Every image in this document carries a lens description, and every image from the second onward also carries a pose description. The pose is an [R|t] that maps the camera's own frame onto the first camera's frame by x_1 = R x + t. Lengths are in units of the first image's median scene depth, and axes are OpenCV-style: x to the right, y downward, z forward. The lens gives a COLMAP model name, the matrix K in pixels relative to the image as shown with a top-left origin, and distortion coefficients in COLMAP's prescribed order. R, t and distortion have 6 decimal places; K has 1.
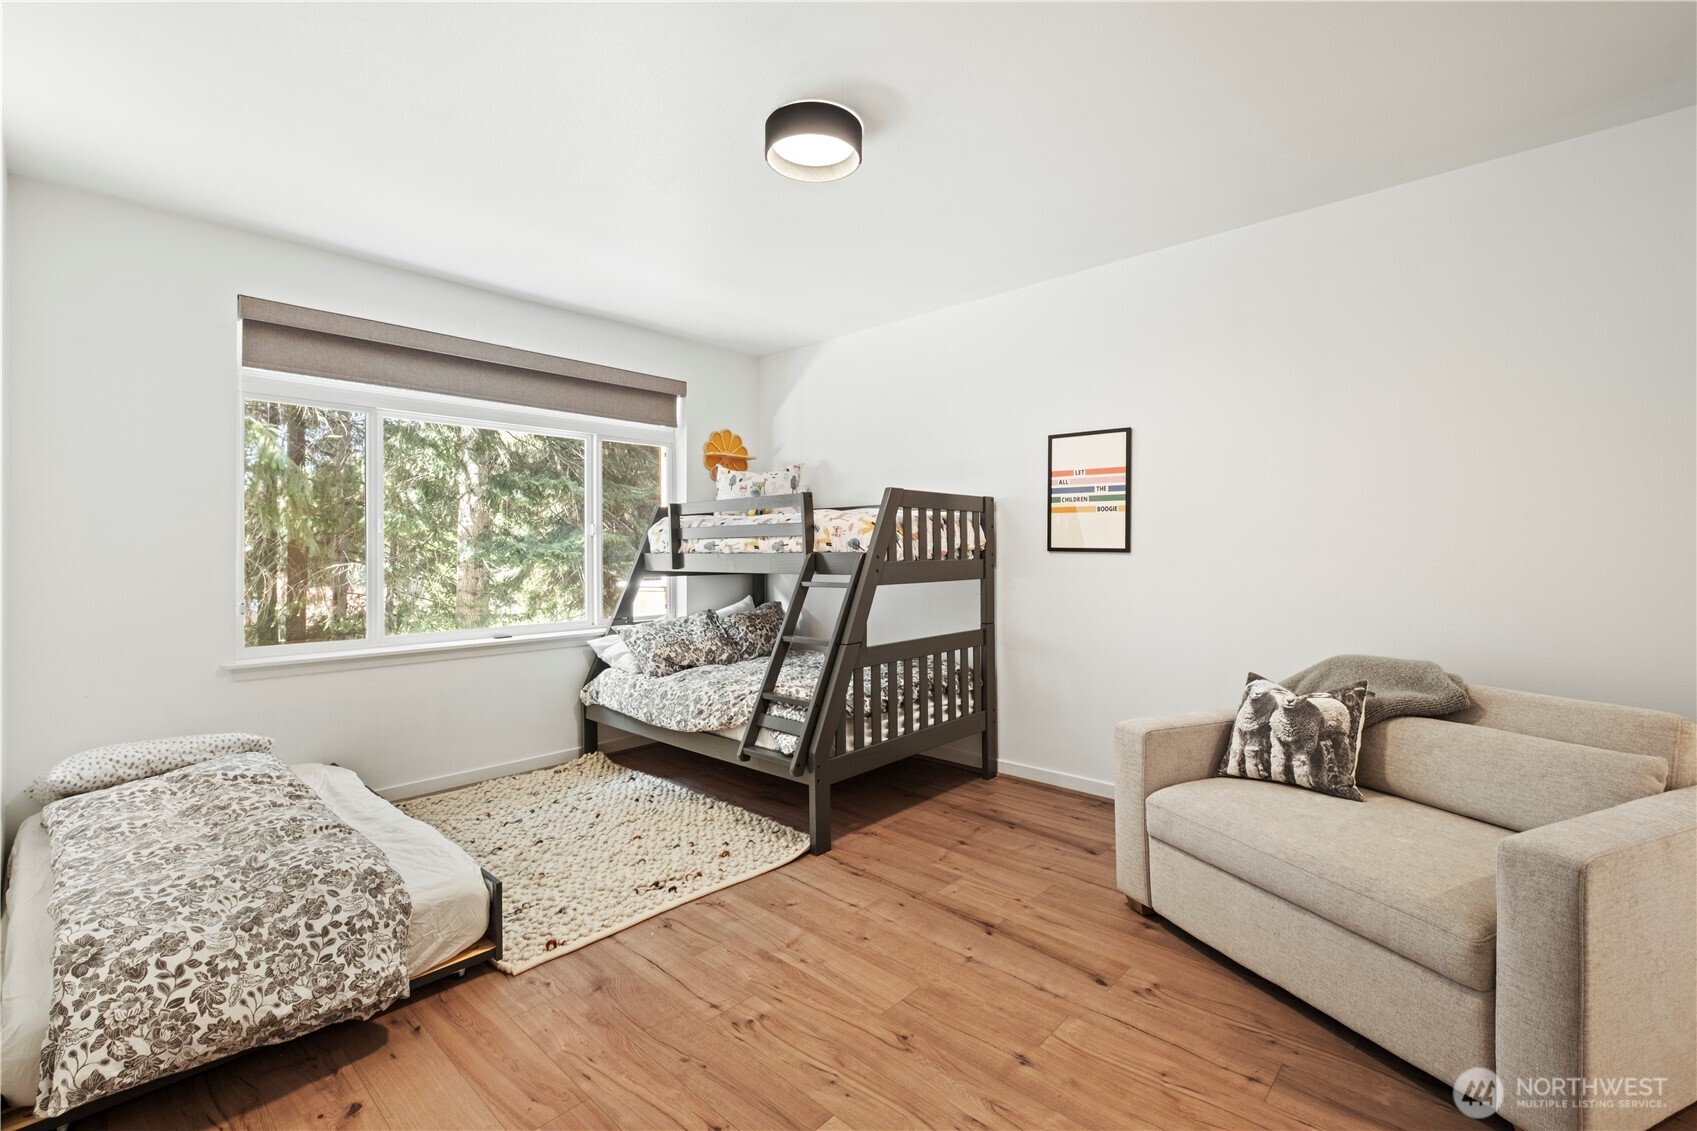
lens RADIAL K [[746.0, 0, 850.6], [0, 746.0, 557.6], [0, 0, 1]] dist [0.000683, 0.000052]
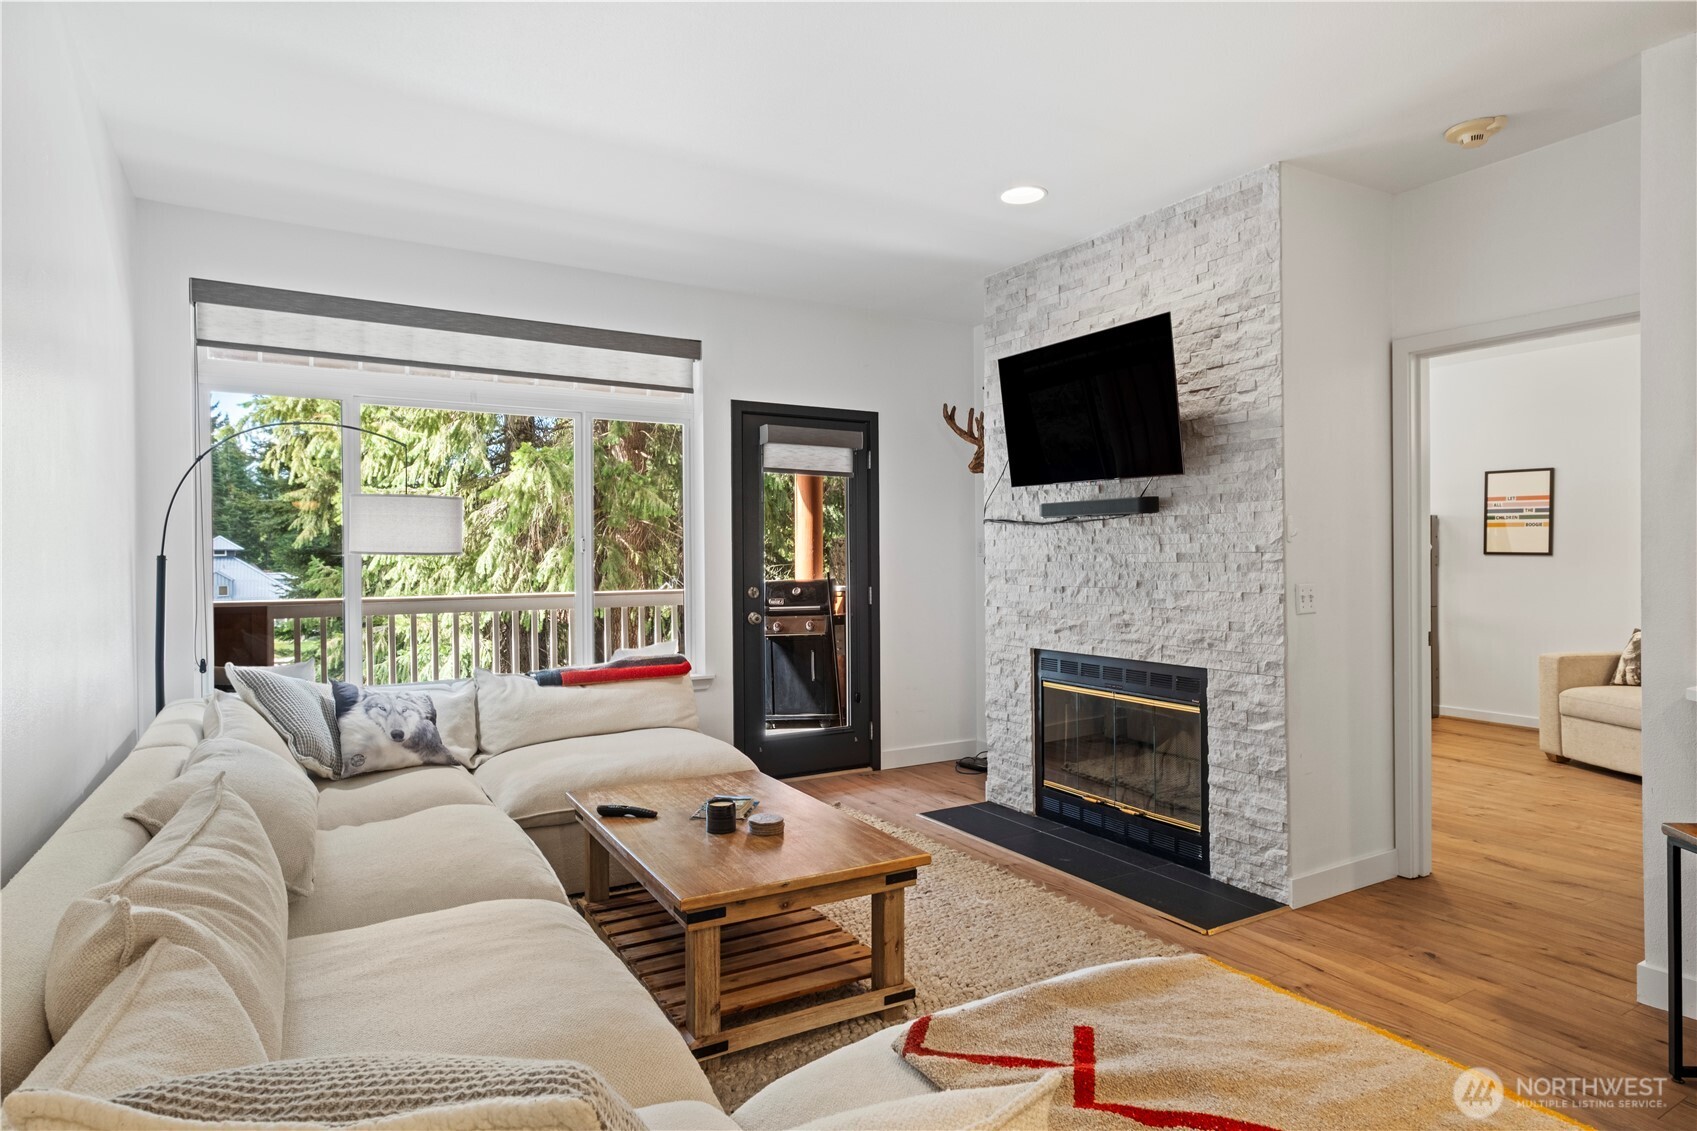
lens RADIAL K [[956.5, 0, 849.5], [0, 956.5, 568.7], [0, 0, 1]] dist [0.000215, -0.000712]
pose [[0.960548, 0.008880, -0.277973, -0.405534], [-0.007880, 0.999958, 0.004712, 0.019567], [0.278003, -0.002336, 0.960577, -1.123990]]
